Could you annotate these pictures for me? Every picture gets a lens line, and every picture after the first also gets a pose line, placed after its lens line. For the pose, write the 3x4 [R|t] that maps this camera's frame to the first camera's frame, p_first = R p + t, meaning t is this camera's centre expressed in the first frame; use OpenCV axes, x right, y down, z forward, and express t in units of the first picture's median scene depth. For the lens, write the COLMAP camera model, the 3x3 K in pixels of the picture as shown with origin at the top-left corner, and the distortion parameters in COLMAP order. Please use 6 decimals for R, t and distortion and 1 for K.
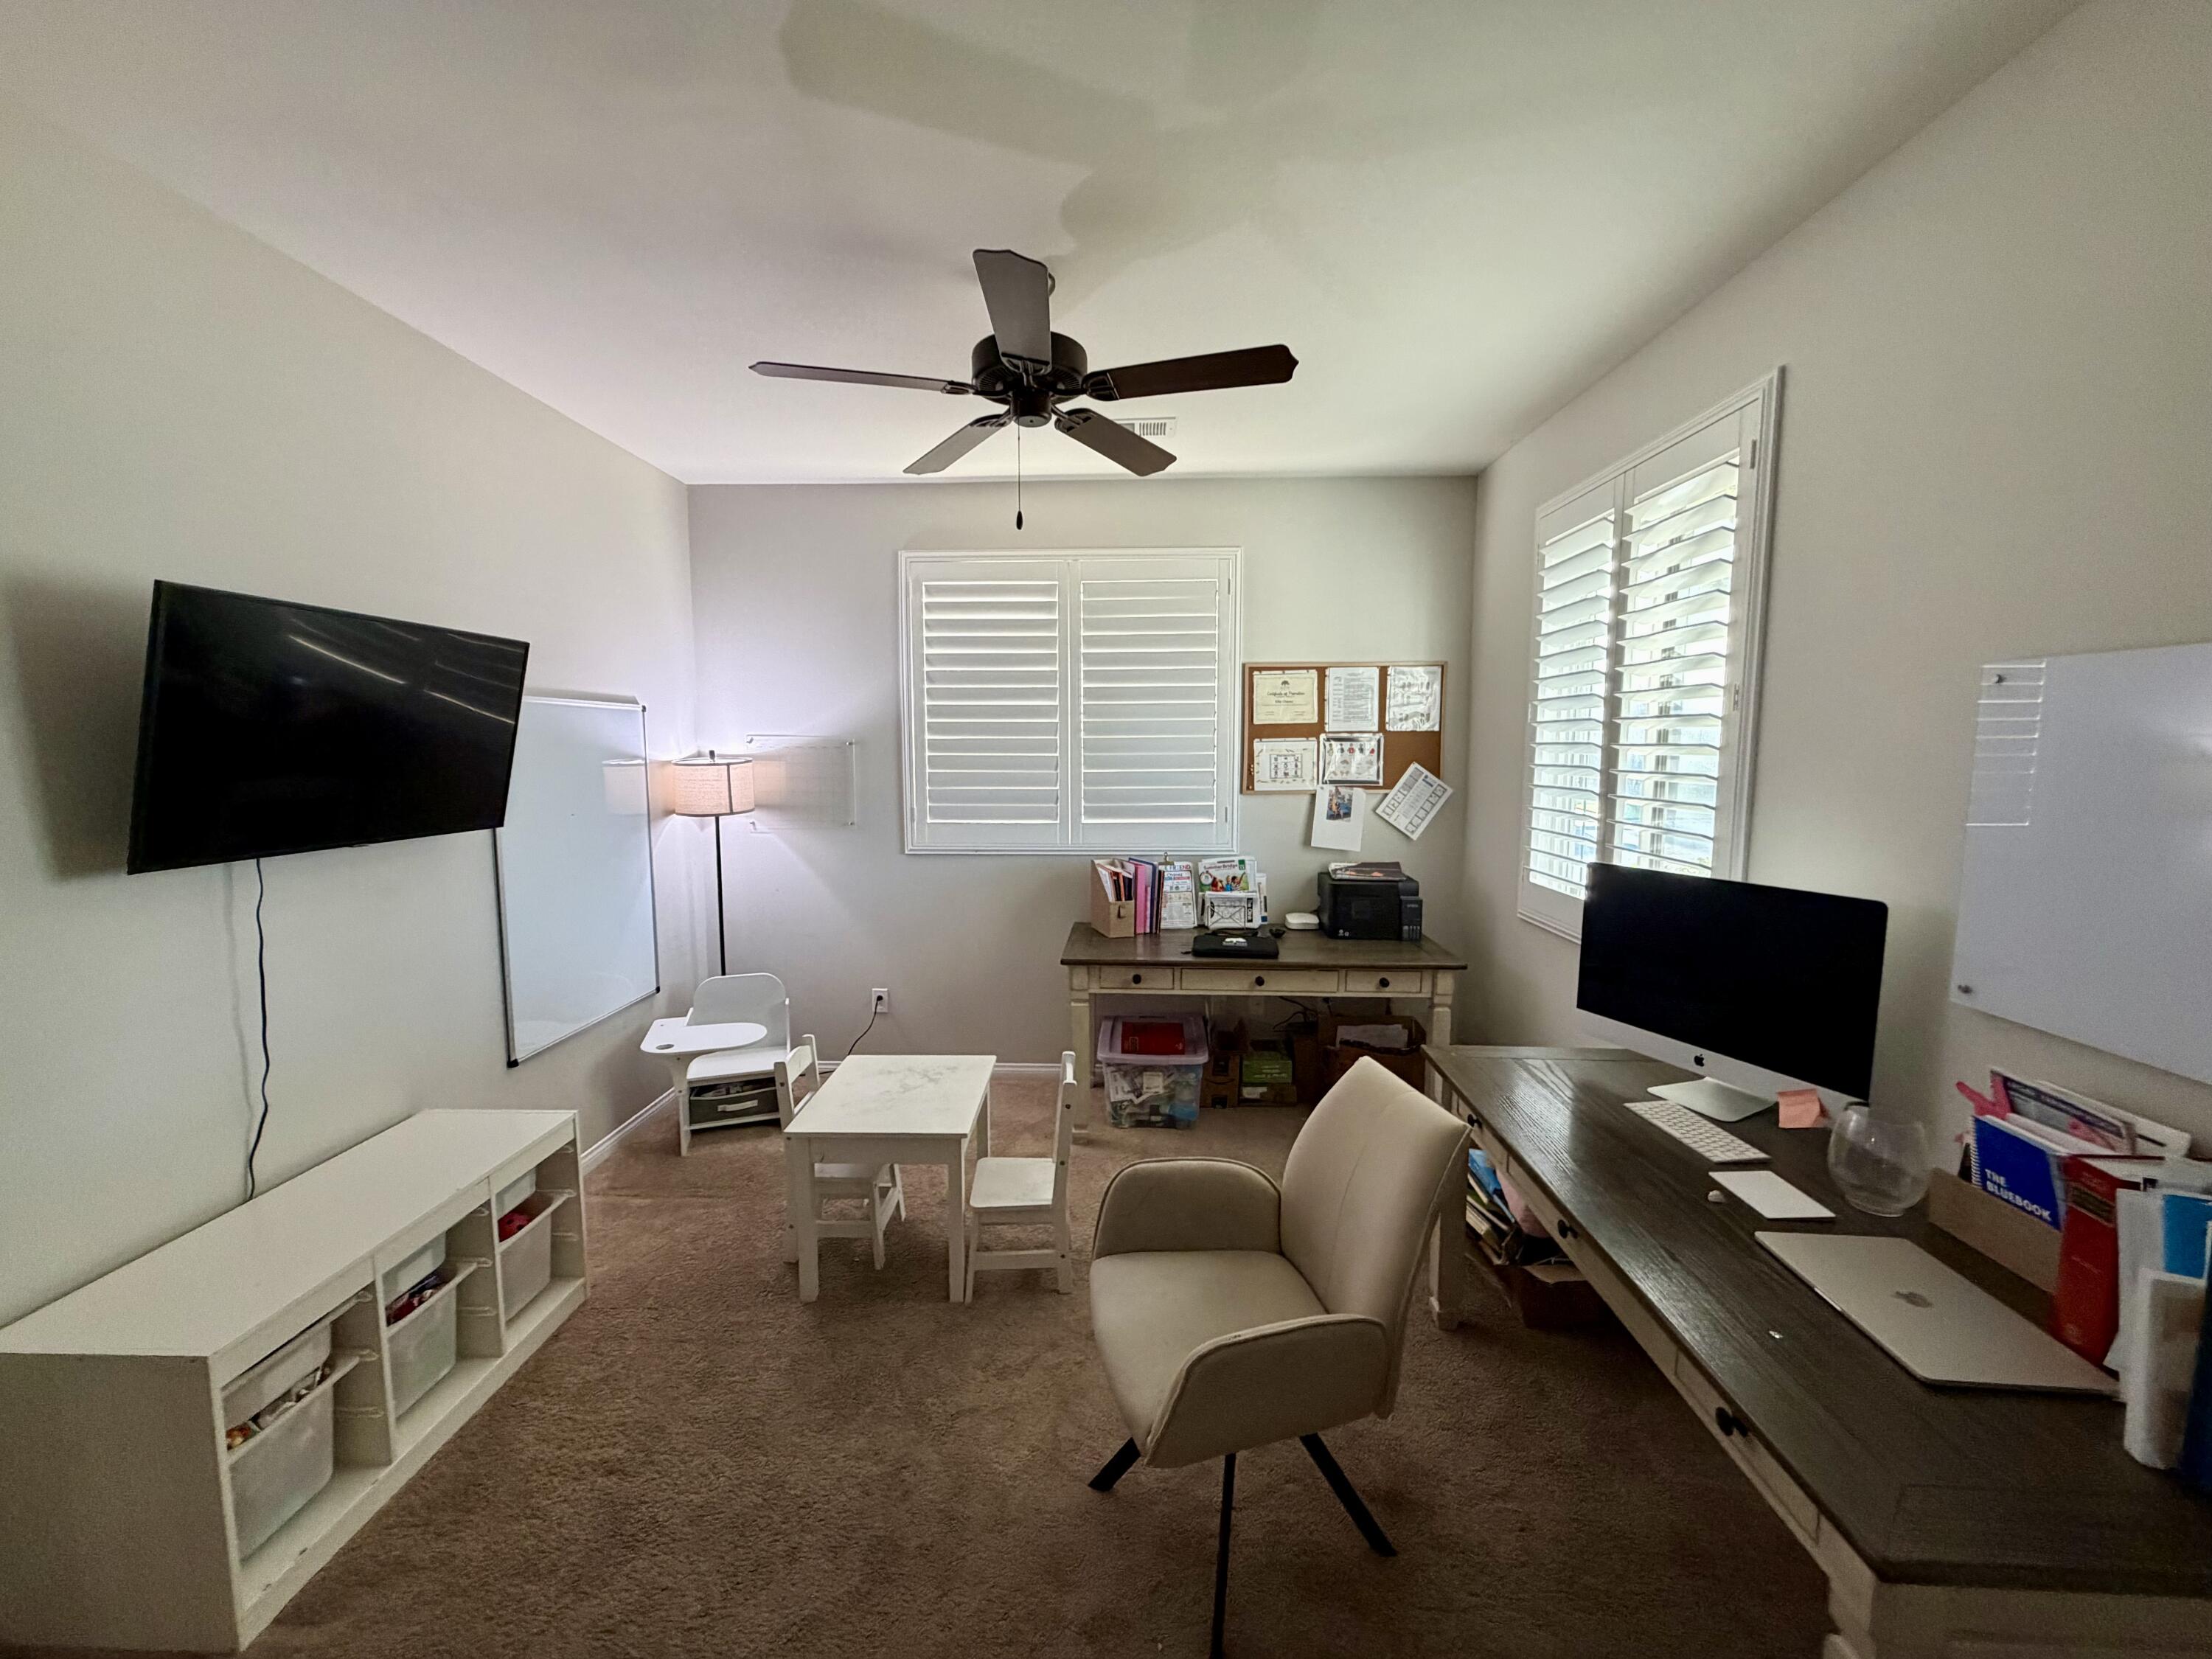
lens RADIAL K [[877.6, 0, 1102.6], [0, 877.6, 830.9], [0, 0, 1]] dist [0.001090, 0.000022]
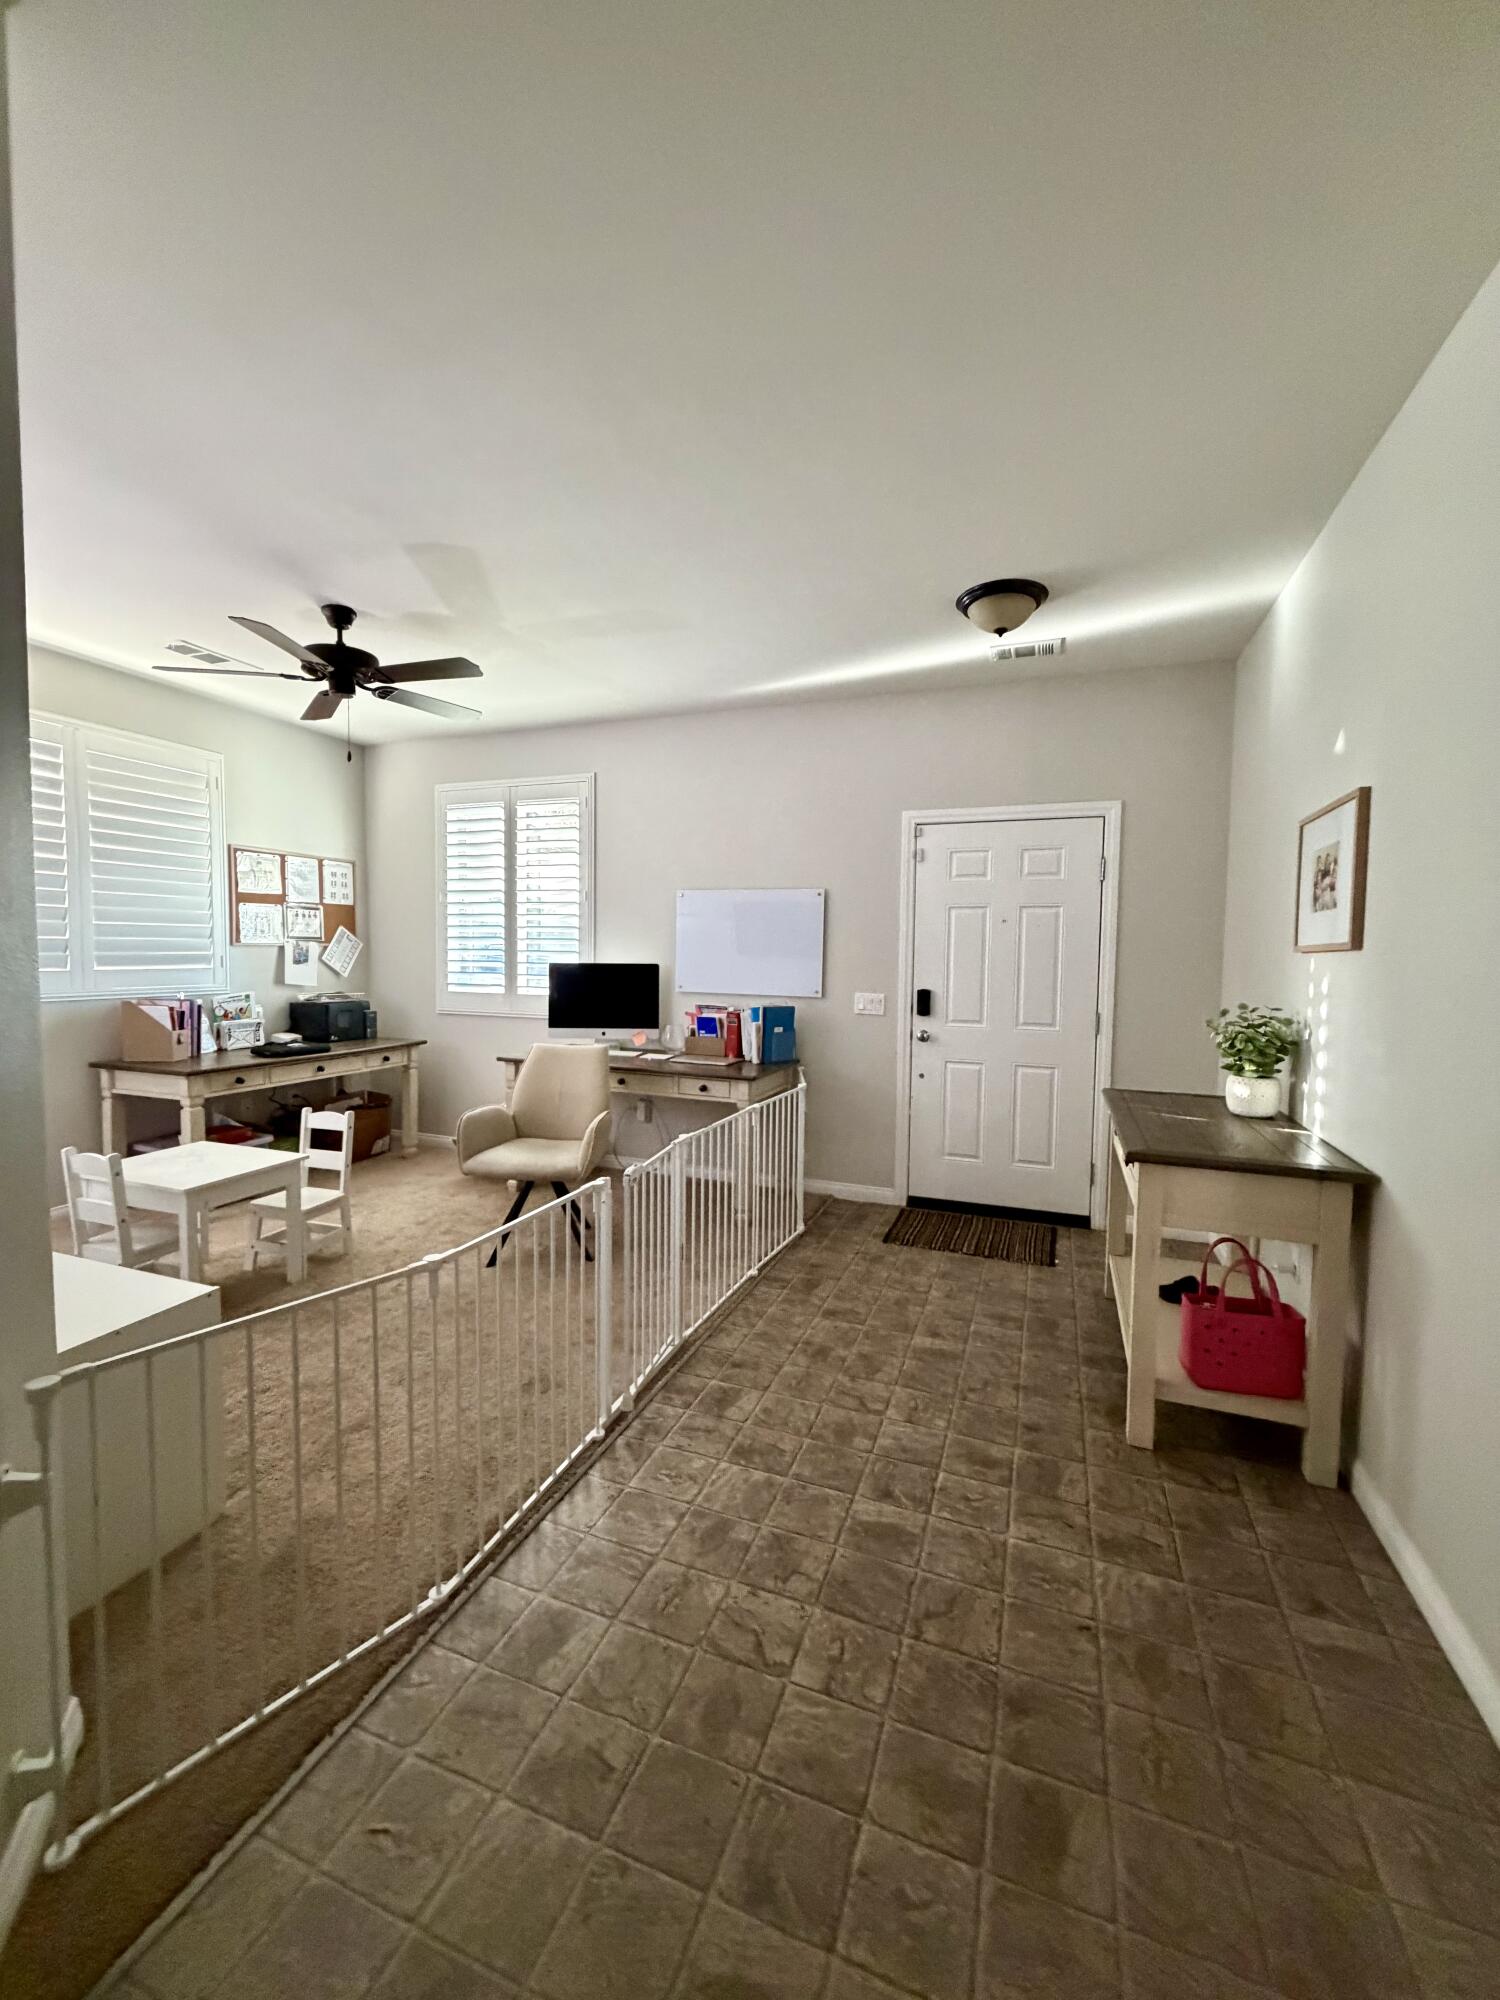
lens RADIAL K [[793.5, 0, 750.0], [0, 793.5, 1000.0], [0, 0, 1]] dist [0.001090, 0.000022]
pose [[0.312872, -0.052233, 0.948358, -0.723269], [0.080702, 0.996338, 0.028252, 0.067272], [-0.946361, 0.067695, 0.315942, -0.083339]]
